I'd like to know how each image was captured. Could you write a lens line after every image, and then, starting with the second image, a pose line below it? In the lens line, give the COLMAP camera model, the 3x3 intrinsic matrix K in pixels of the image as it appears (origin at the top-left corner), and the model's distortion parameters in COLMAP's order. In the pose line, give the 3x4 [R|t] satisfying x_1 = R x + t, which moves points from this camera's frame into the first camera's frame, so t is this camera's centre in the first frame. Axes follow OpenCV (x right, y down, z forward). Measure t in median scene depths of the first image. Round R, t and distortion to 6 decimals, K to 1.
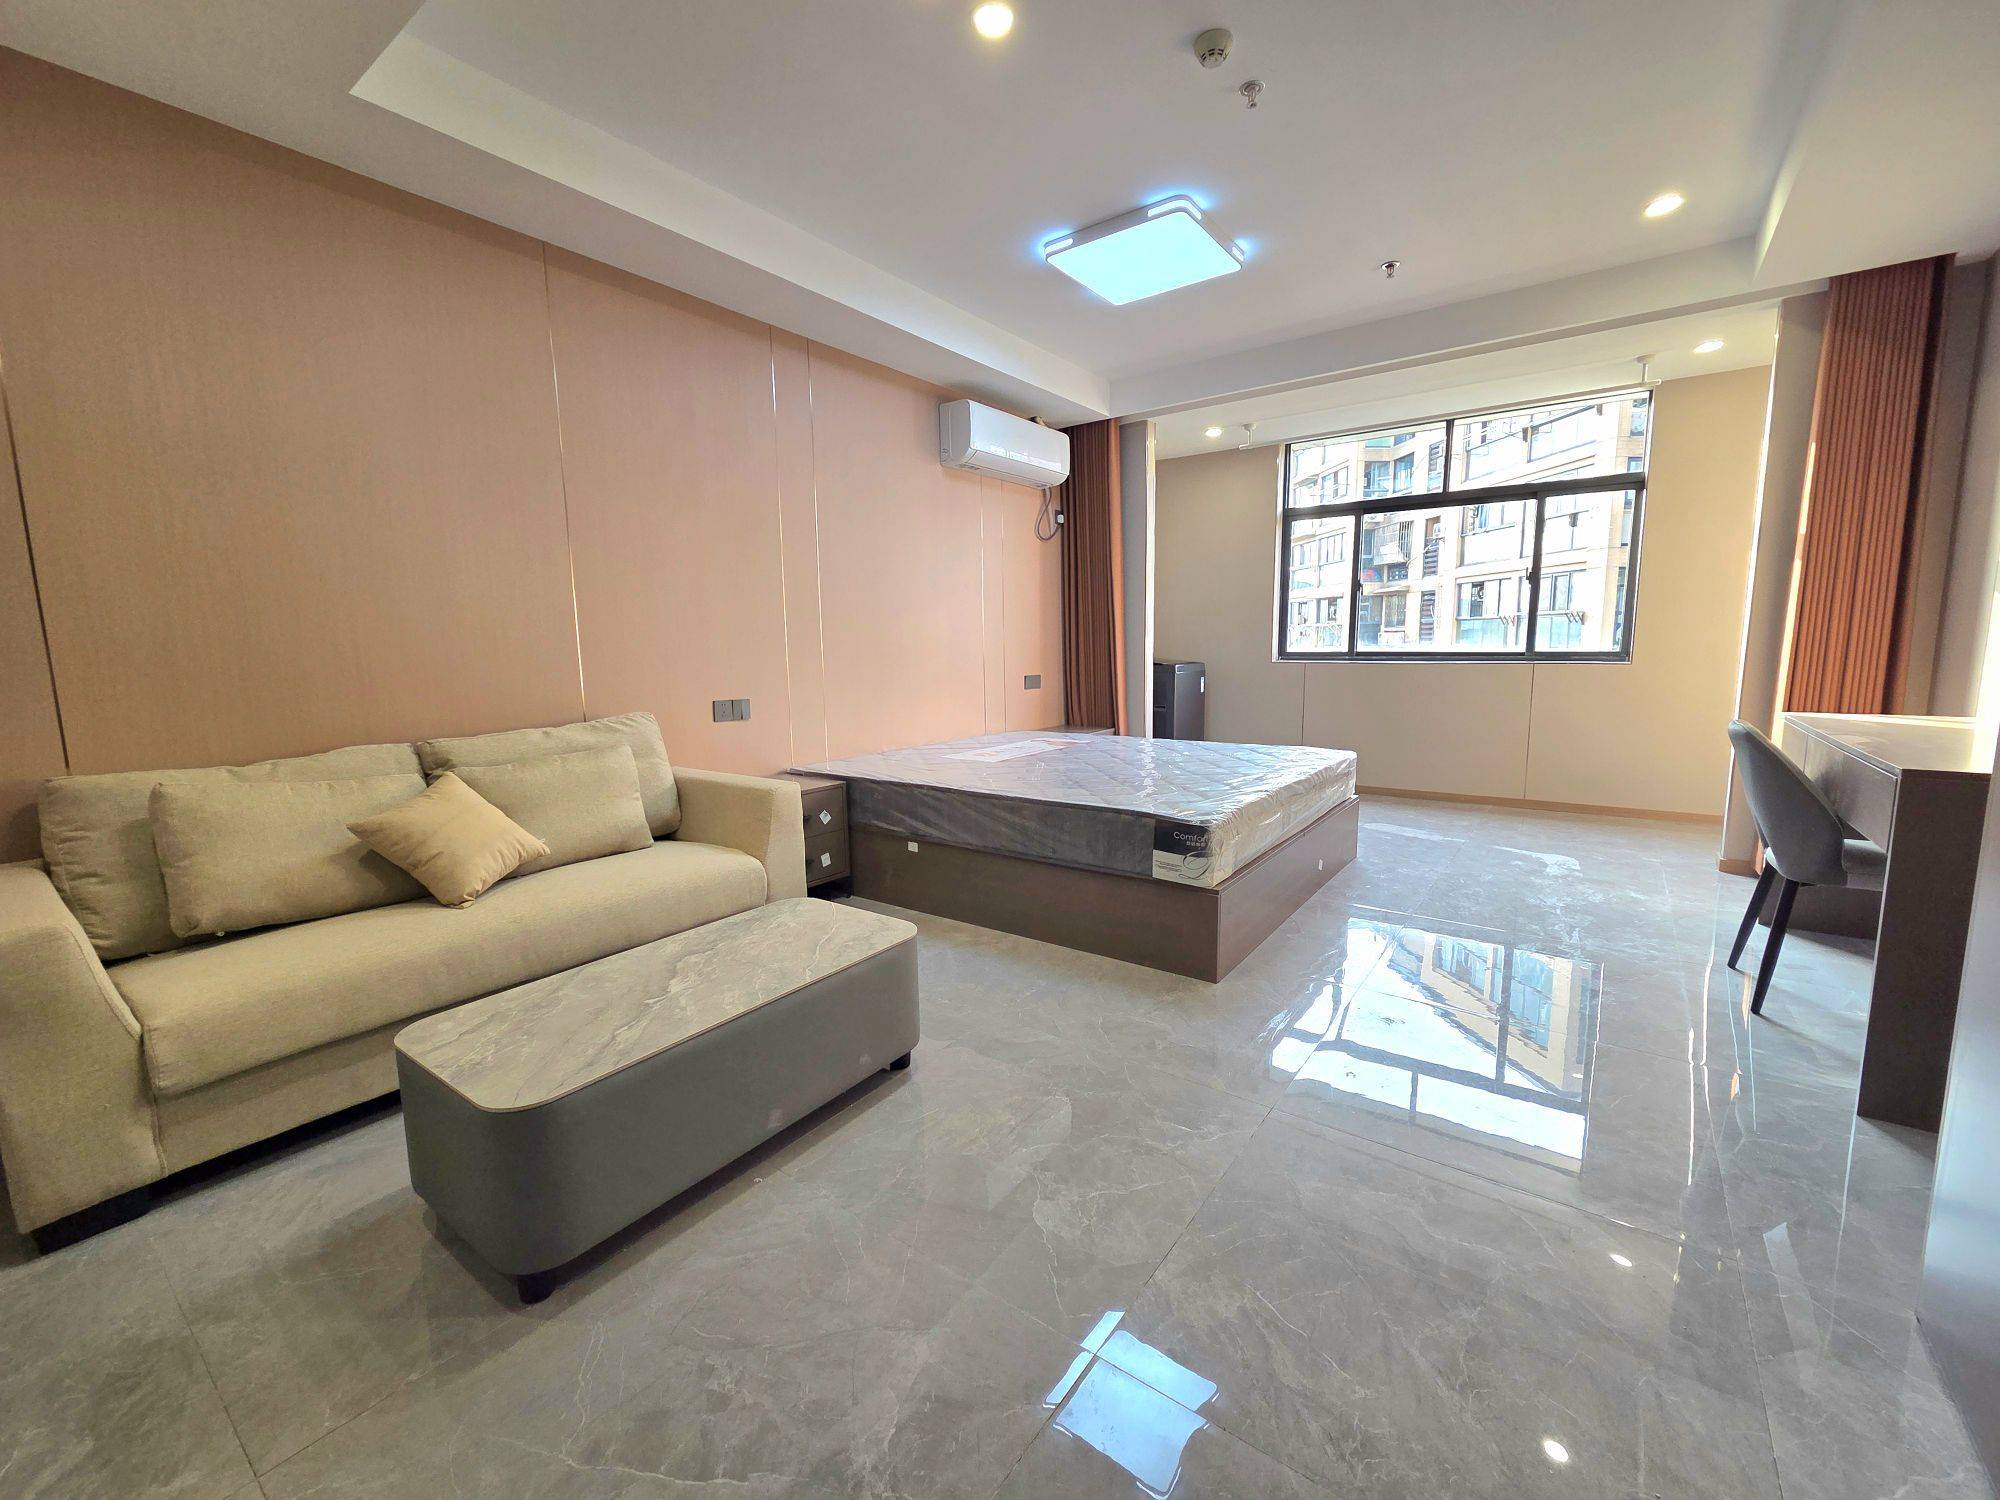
lens RADIAL K [[816.7, 0, 1000.0], [0, 816.7, 750.0], [0, 0, 1]] dist [0.005350, -0.000208]
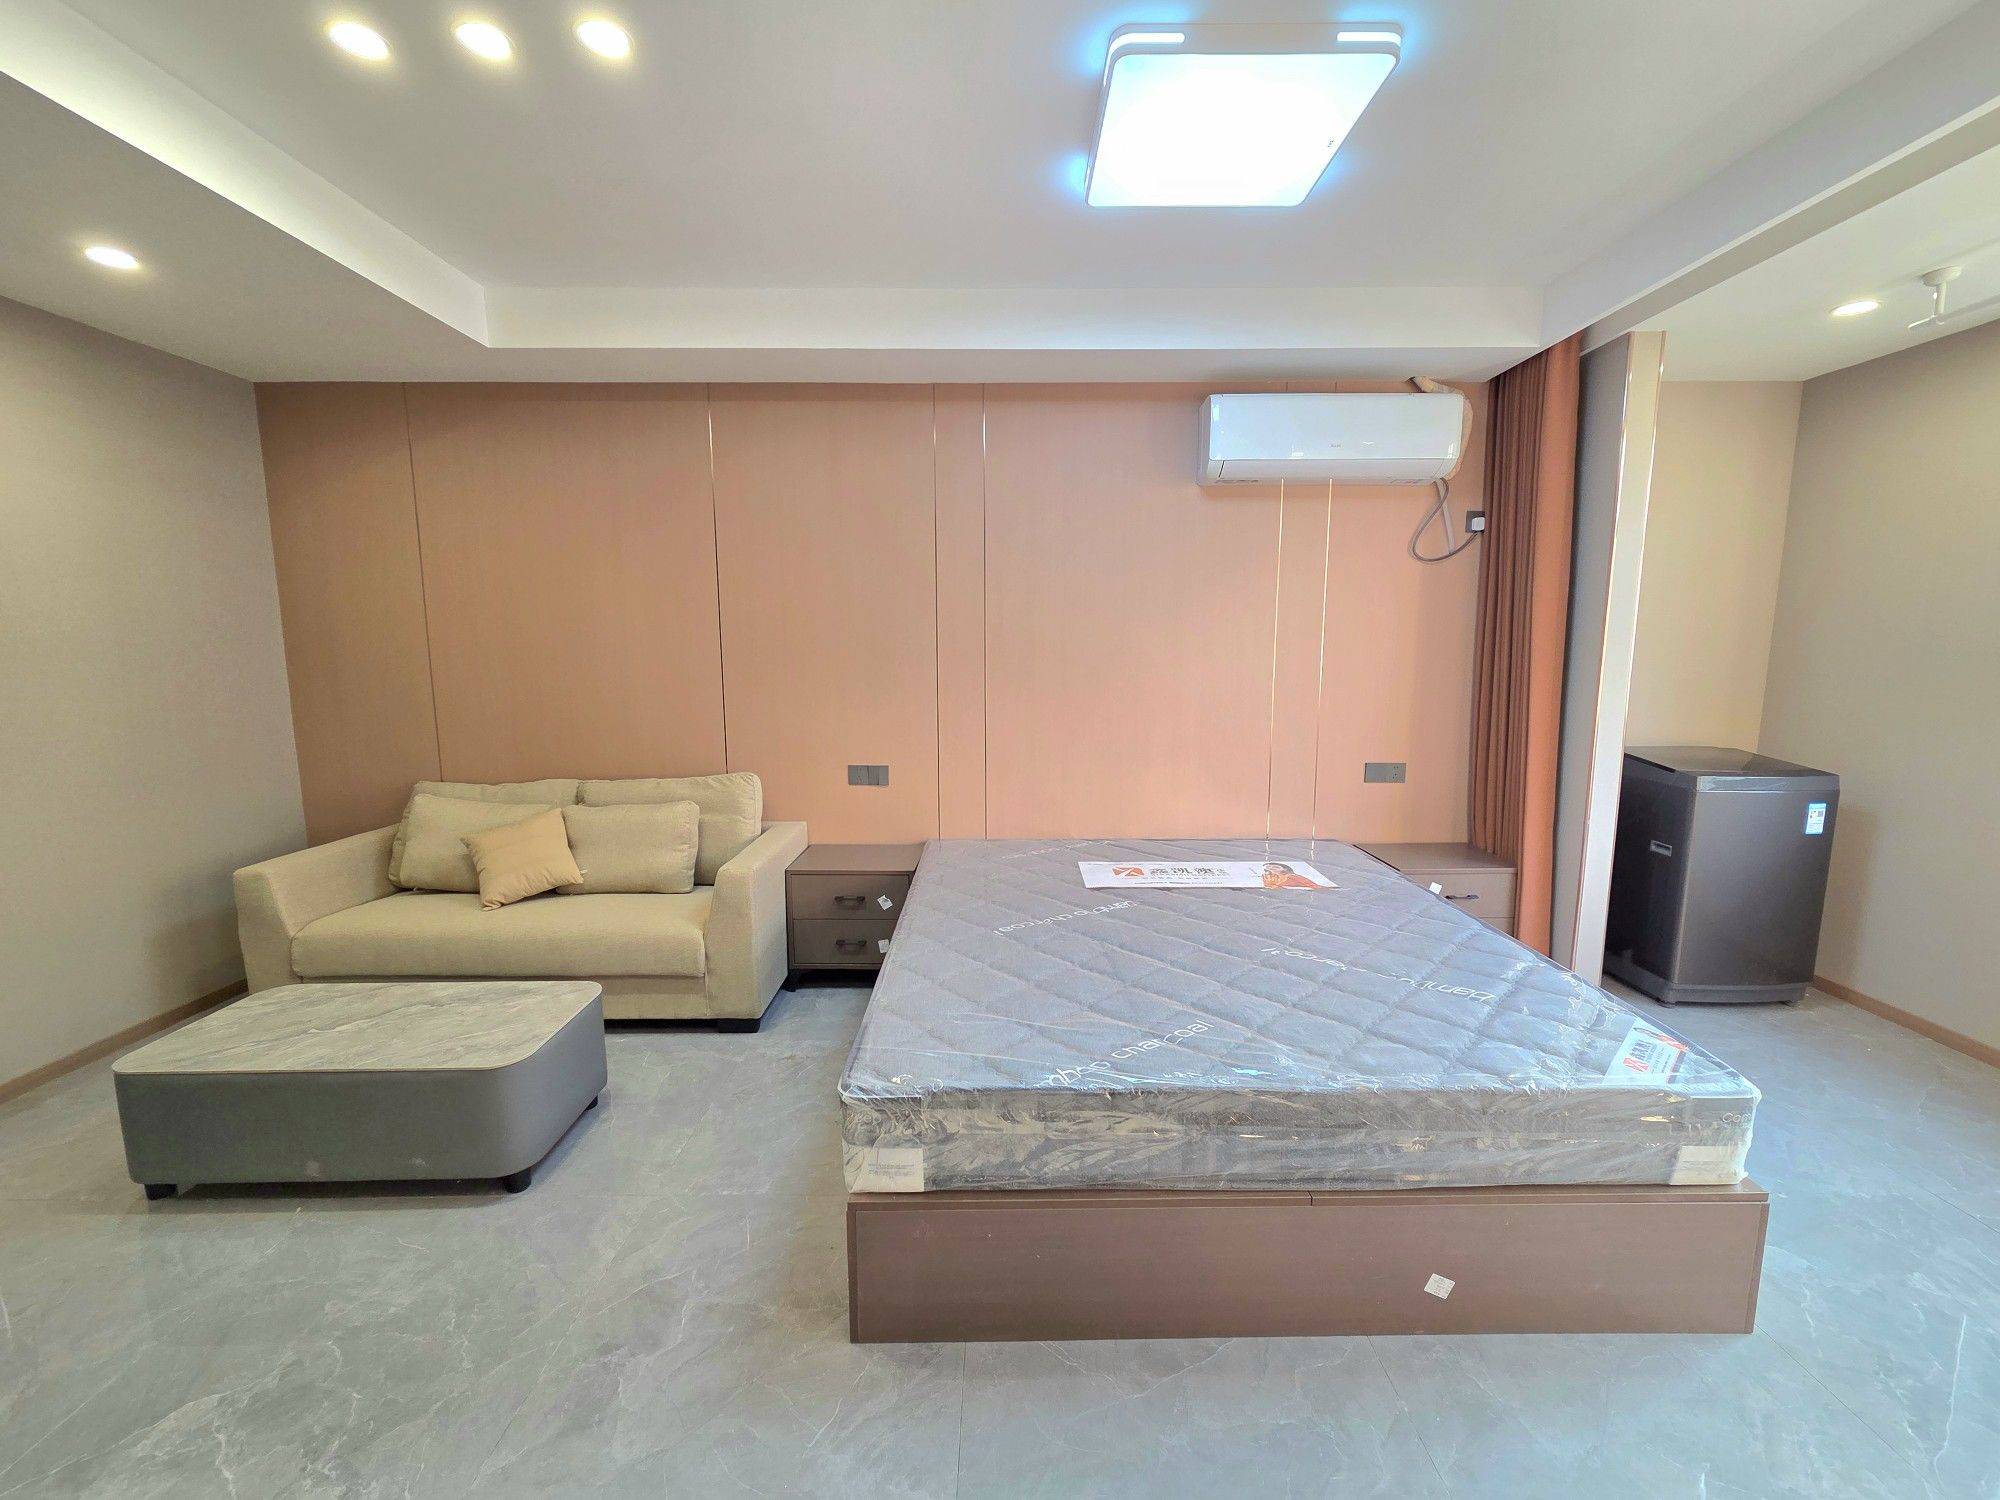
lens RADIAL K [[816.7, 0, 1000.0], [0, 816.7, 750.0], [0, 0, 1]] dist [0.005350, -0.000208]
pose [[0.598636, 0.120824, -0.791856, 0.817816], [-0.114102, 0.991340, 0.065002, -0.233964], [0.792853, 0.051440, 0.607239, 0.715315]]
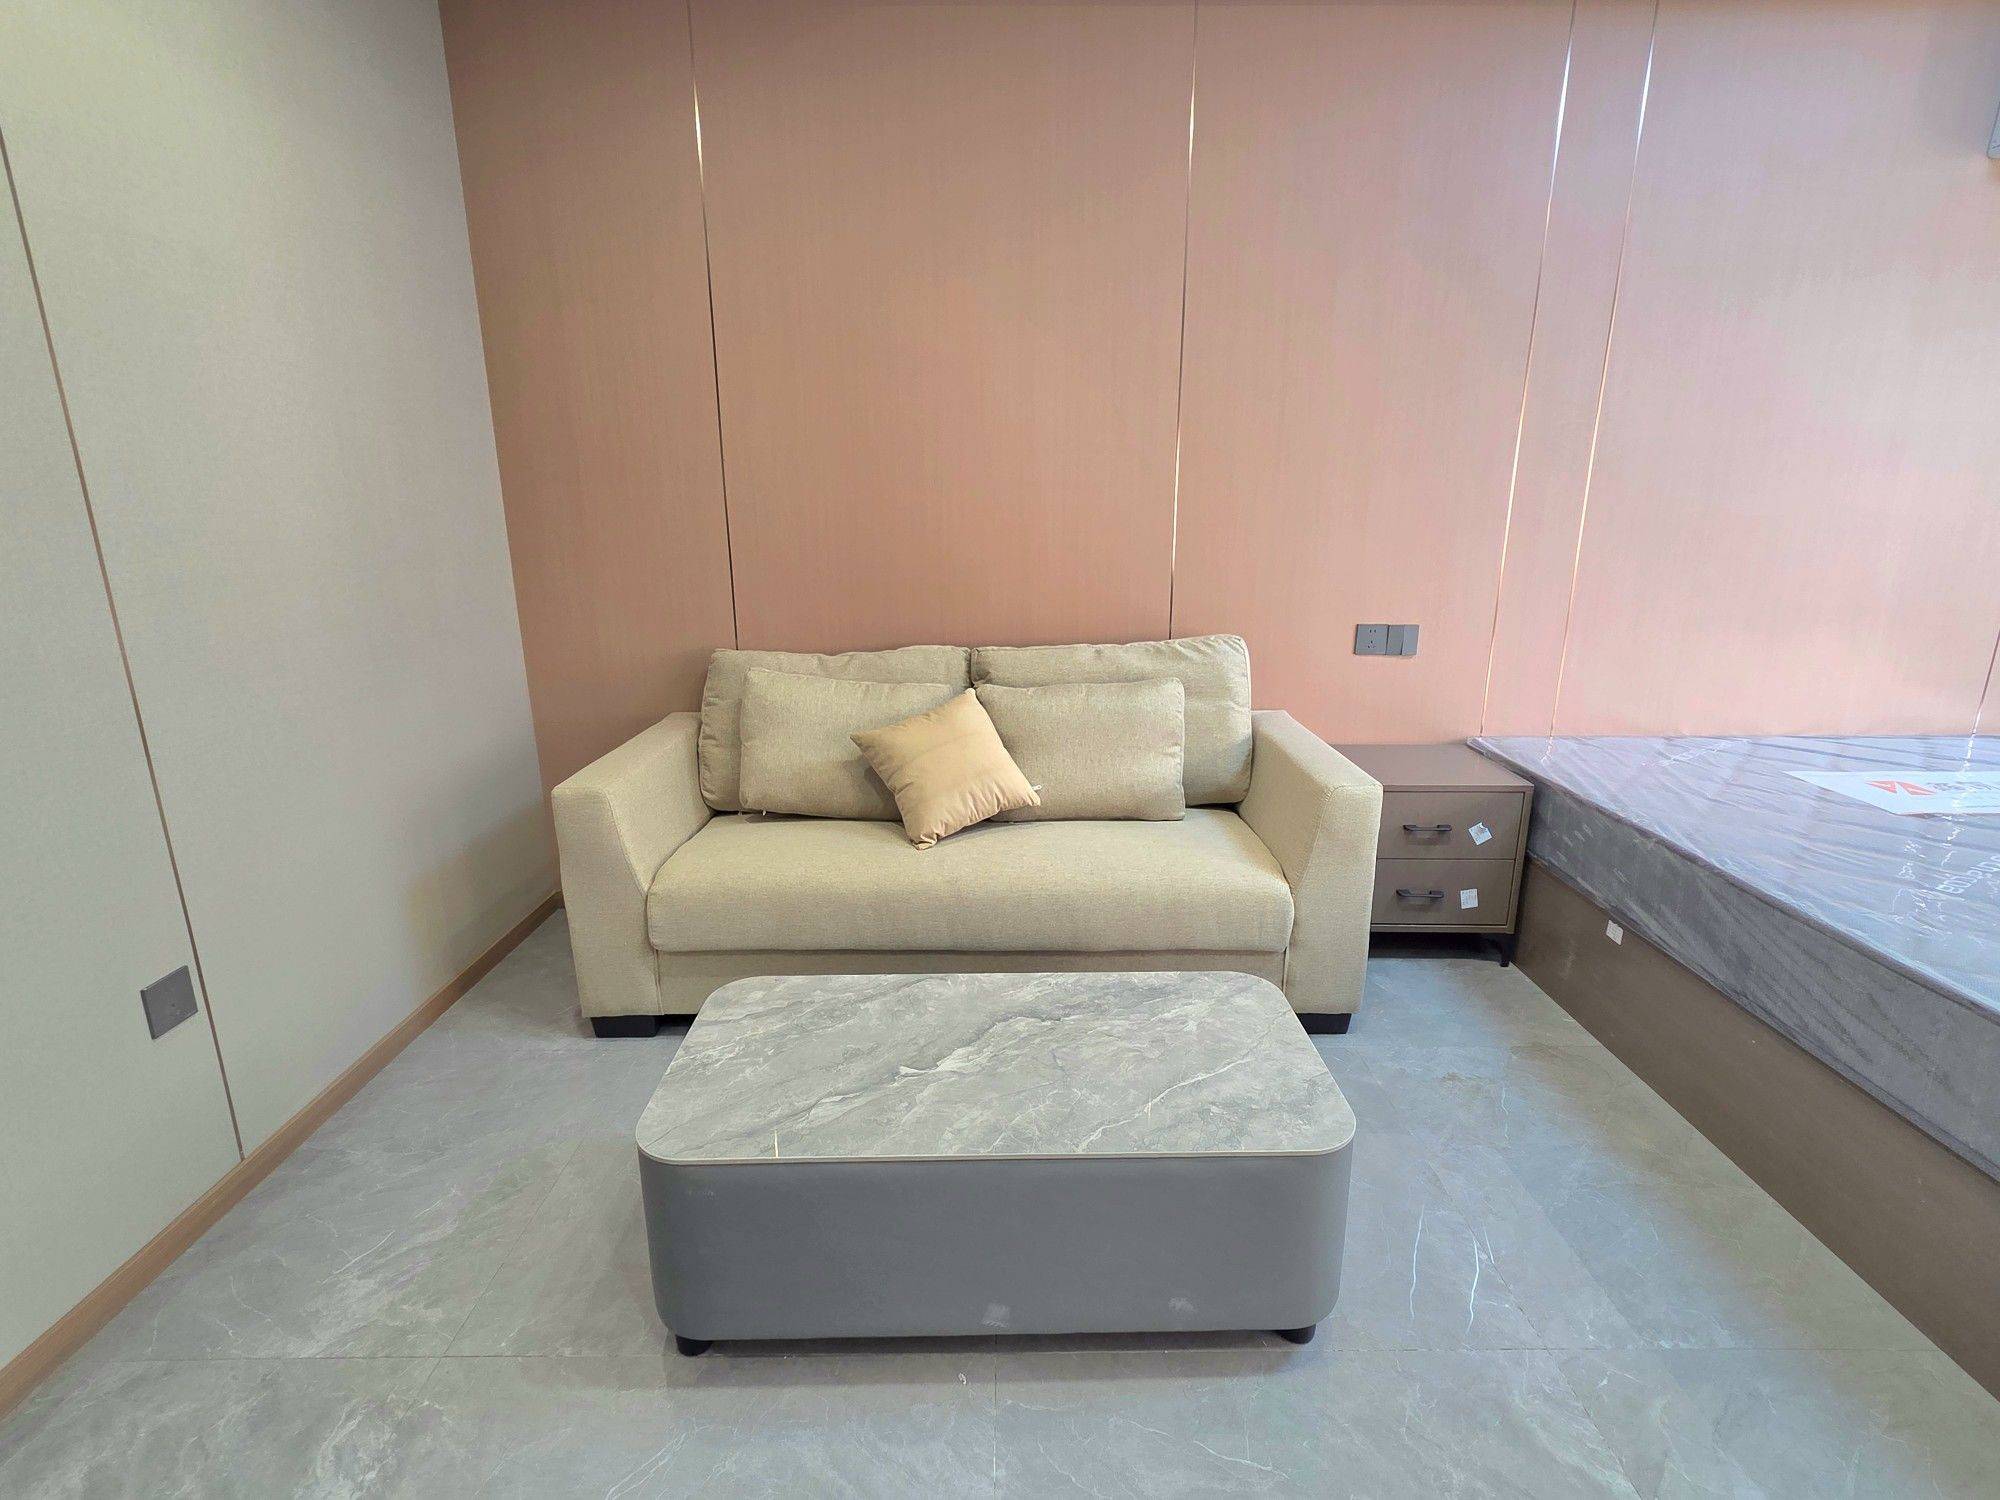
lens RADIAL K [[970.9, 0, 1000.0], [0, 970.9, 750.0], [0, 0, 1]] dist [0.003843, -0.000028]
pose [[0.598806, 0.218092, -0.770627, 0.167045], [-0.112868, 0.975586, 0.188394, -0.106147], [0.792901, -0.025832, 0.608803, 0.364615]]
